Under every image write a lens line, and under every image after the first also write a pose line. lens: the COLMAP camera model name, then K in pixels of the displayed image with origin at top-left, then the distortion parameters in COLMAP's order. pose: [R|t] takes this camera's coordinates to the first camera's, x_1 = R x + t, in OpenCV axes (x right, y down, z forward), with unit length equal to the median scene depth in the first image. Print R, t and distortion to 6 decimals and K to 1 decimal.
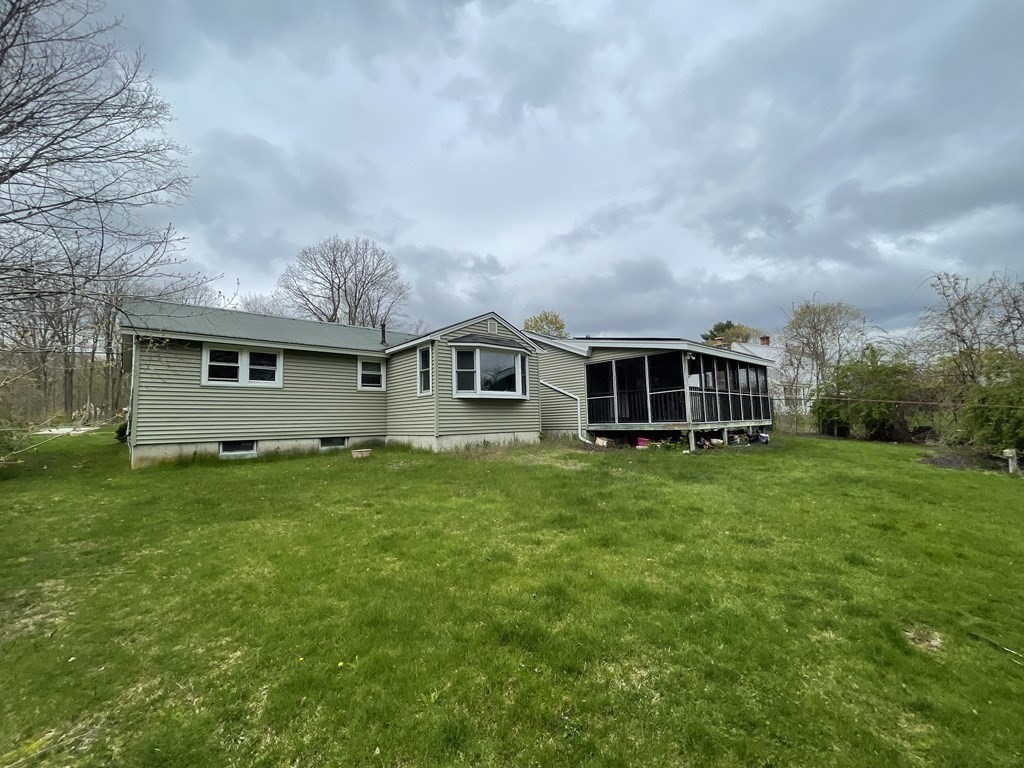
lens RADIAL K [[432.4, 0, 512.0], [0, 432.4, 384.0], [0, 0, 1]] dist [0.001669, 0.000212]
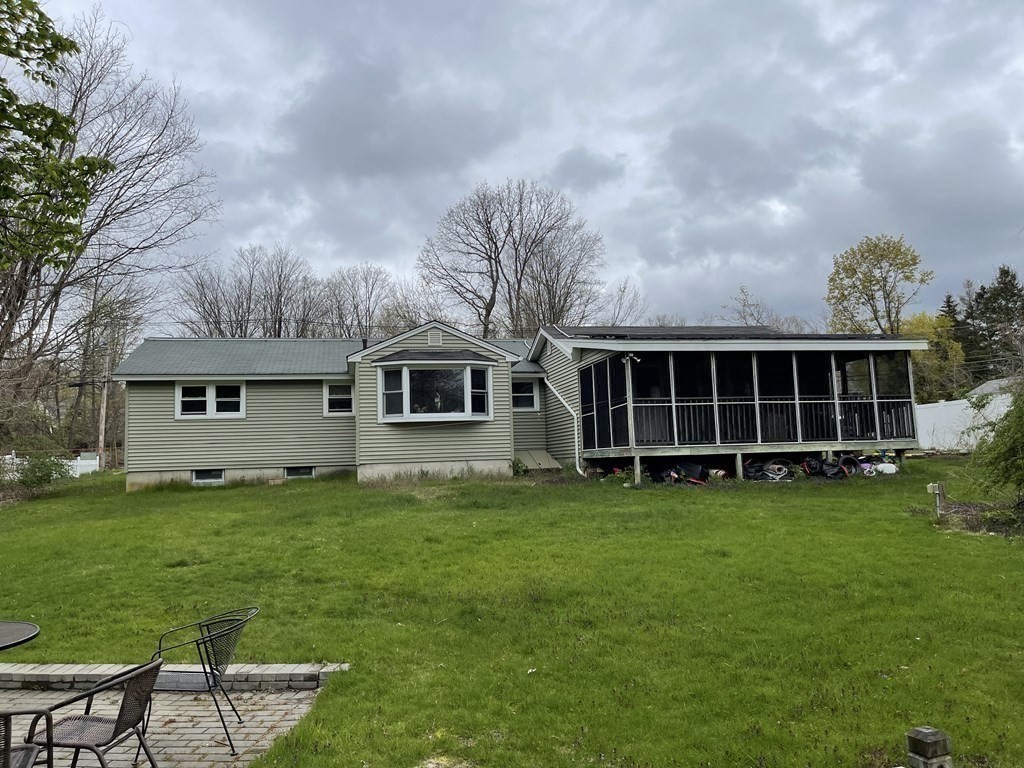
lens RADIAL K [[782.6, 0, 507.8], [0, 782.6, 386.6], [0, 0, 1]] dist [0.067584, -0.084441]
pose [[0.866387, -0.051129, -0.496749, 0.922295], [0.054550, 0.998482, -0.007628, -0.017167], [0.496385, -0.020489, 0.867861, -0.302629]]
